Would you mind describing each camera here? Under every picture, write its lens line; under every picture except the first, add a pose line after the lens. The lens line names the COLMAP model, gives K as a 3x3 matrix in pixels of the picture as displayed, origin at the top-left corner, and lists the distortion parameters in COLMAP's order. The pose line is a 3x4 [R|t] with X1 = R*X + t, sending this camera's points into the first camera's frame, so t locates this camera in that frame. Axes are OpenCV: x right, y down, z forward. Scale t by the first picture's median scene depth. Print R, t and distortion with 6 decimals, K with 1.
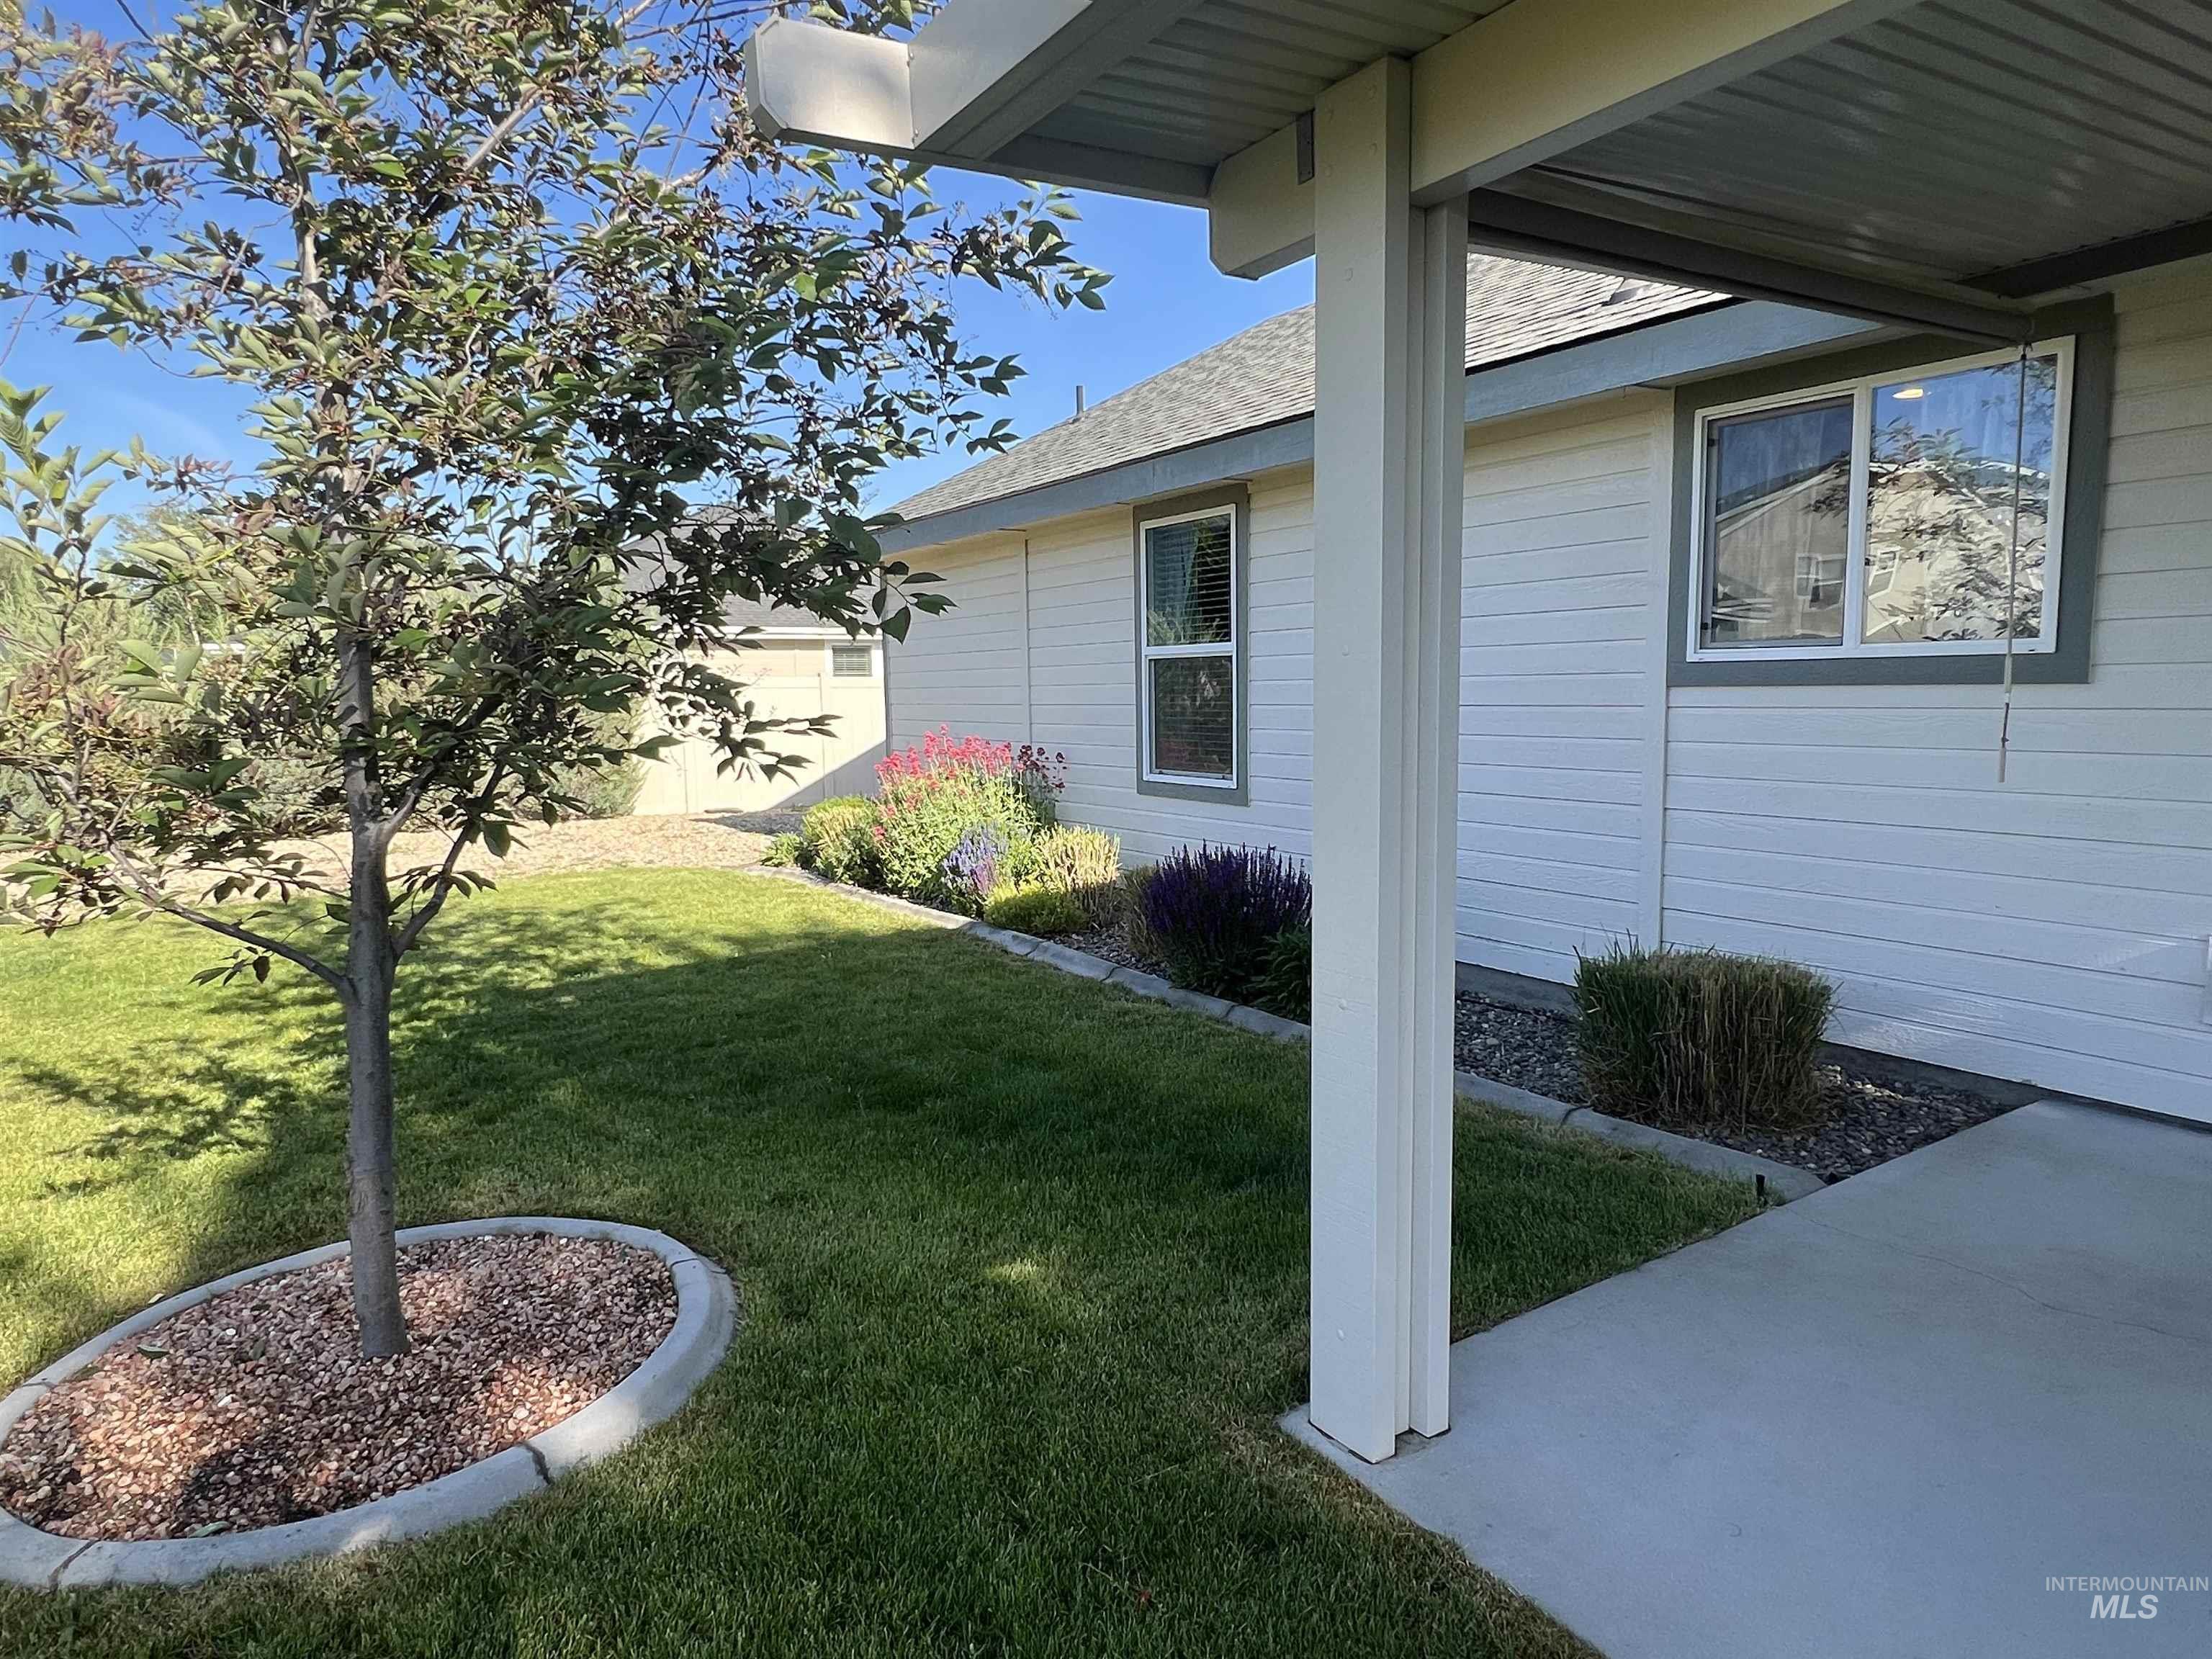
lens RADIAL K [[1350.3, 0, 1106.0], [0, 1350.3, 829.5], [0, 0, 1]] dist [-0.004603, 0.000450]
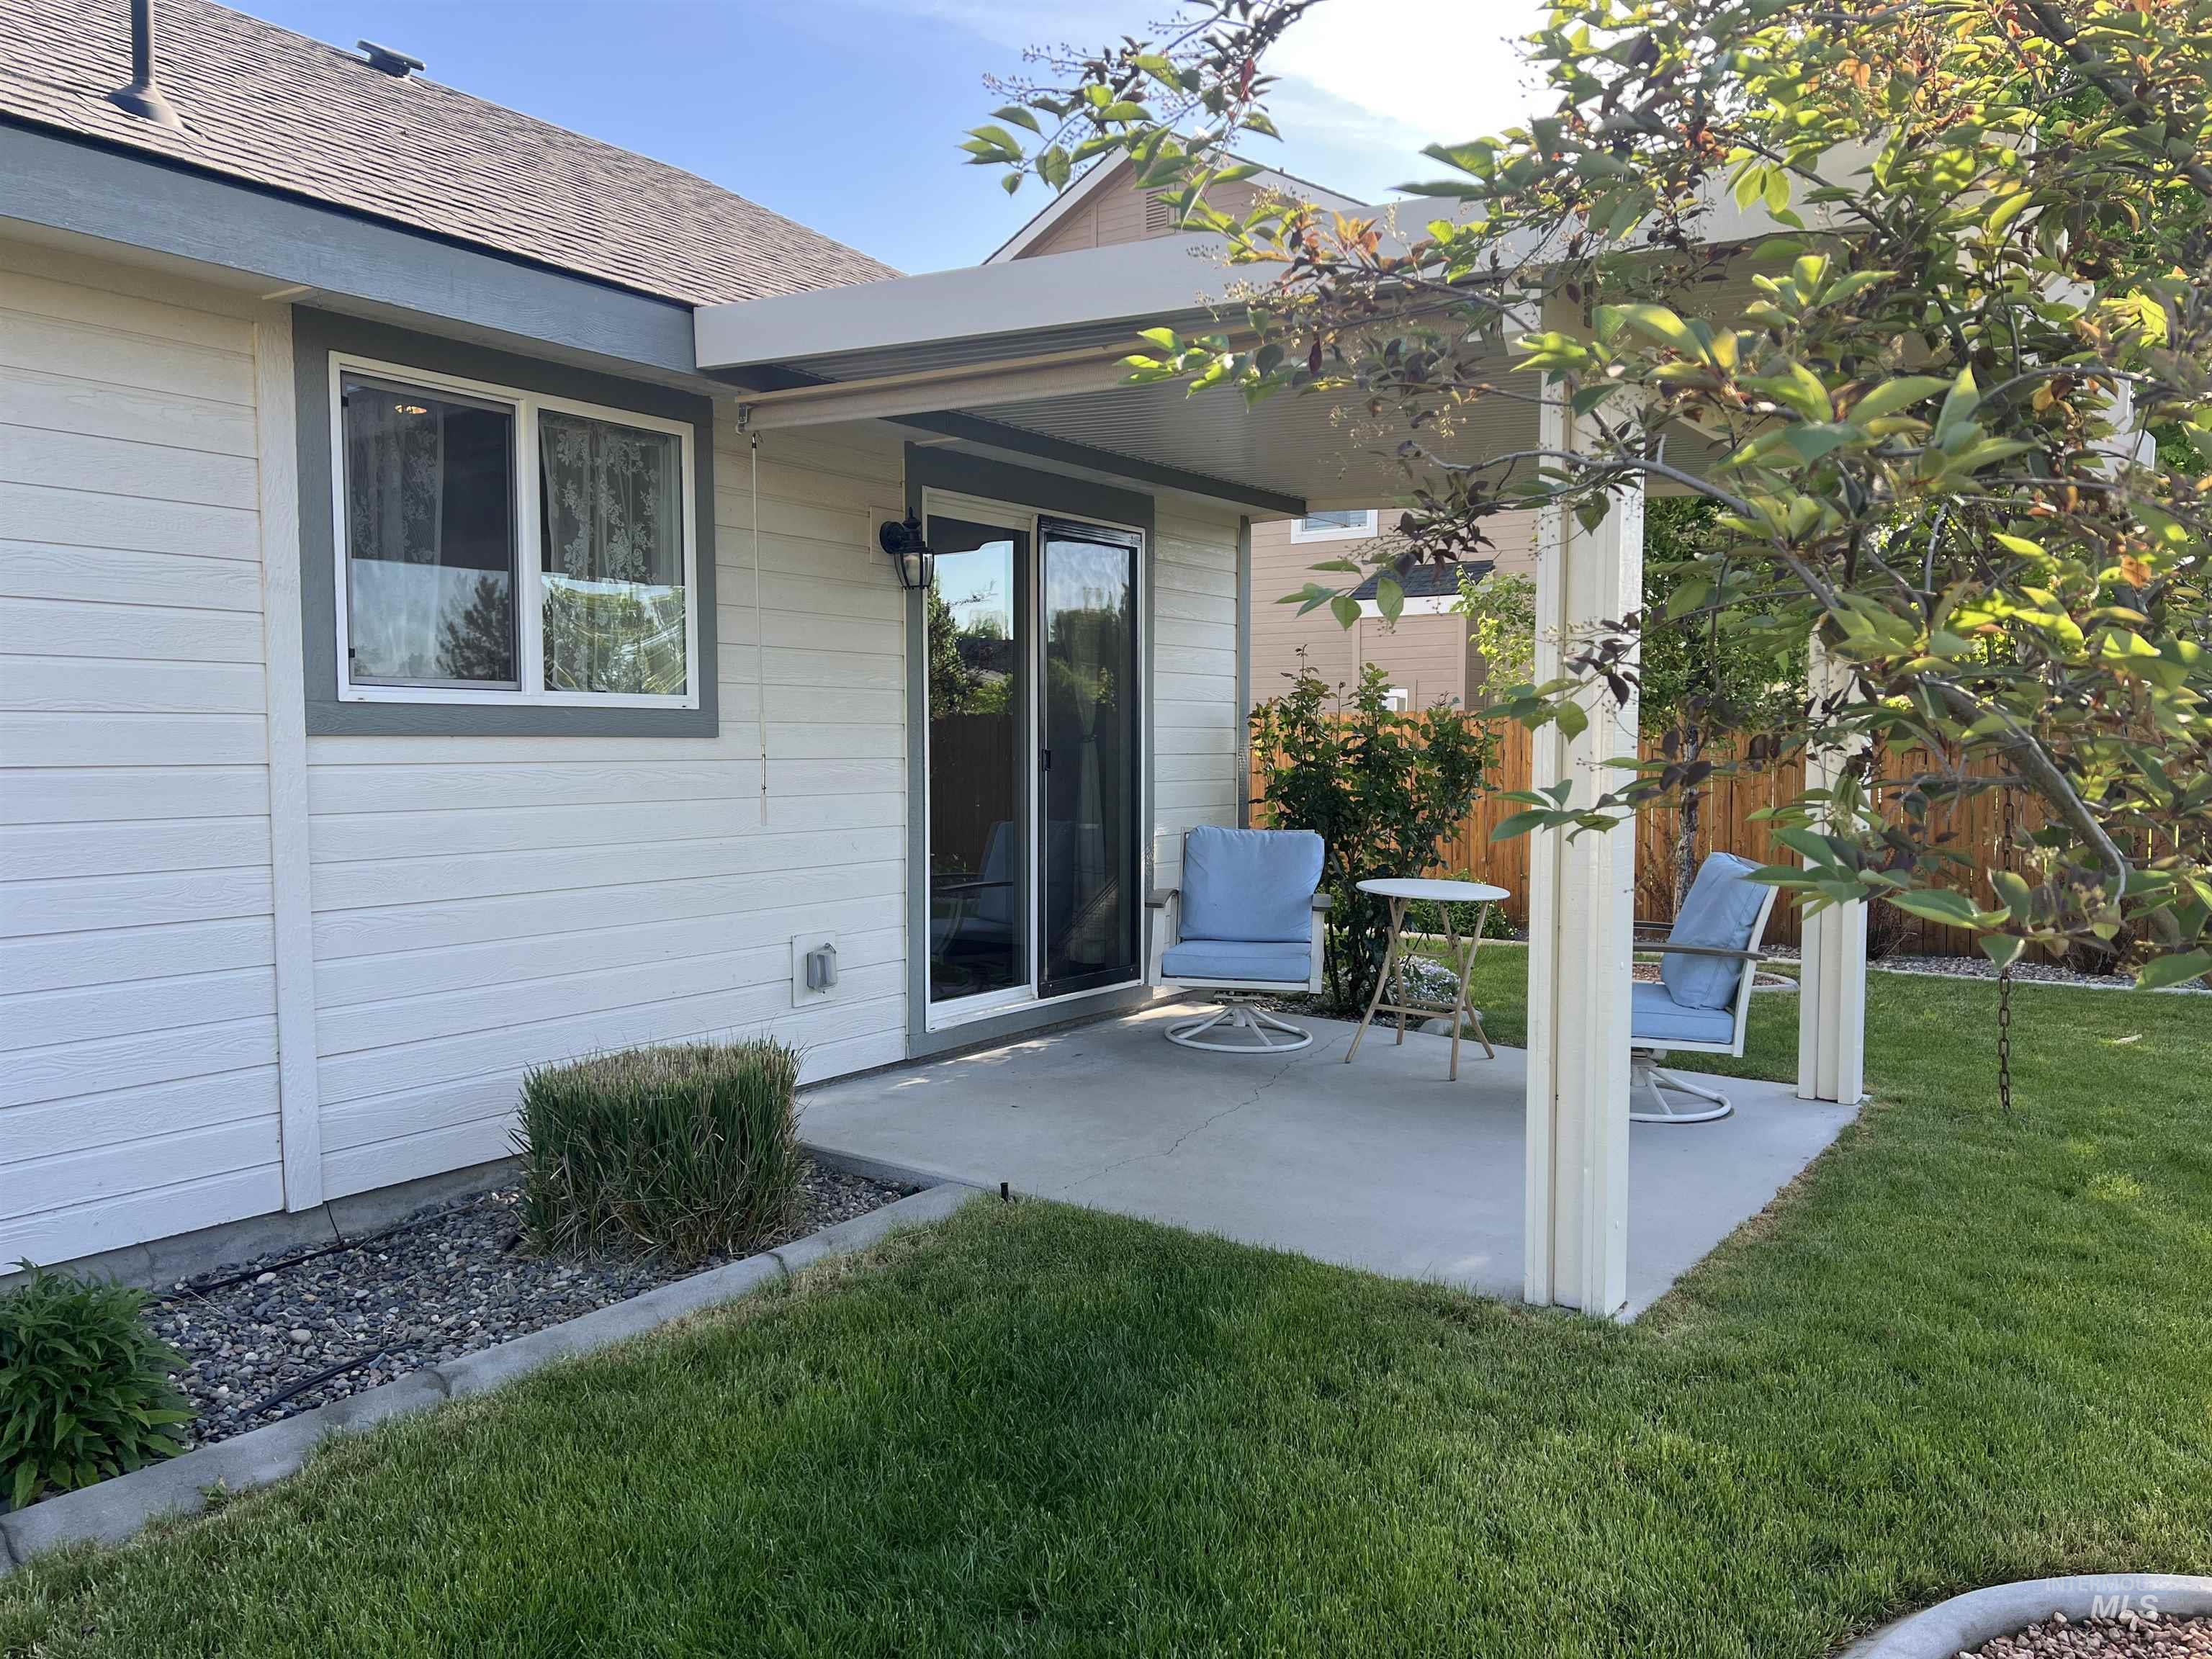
lens RADIAL K [[1862.1, 0, 1106.0], [0, 1862.1, 829.5], [0, 0, 1]] dist [-0.002362, -0.002106]
pose [[-0.421151, -0.023284, 0.906691, -0.654159], [0.102823, 0.992000, 0.073235, -0.090980], [-0.901143, 0.124072, -0.415388, 1.098278]]
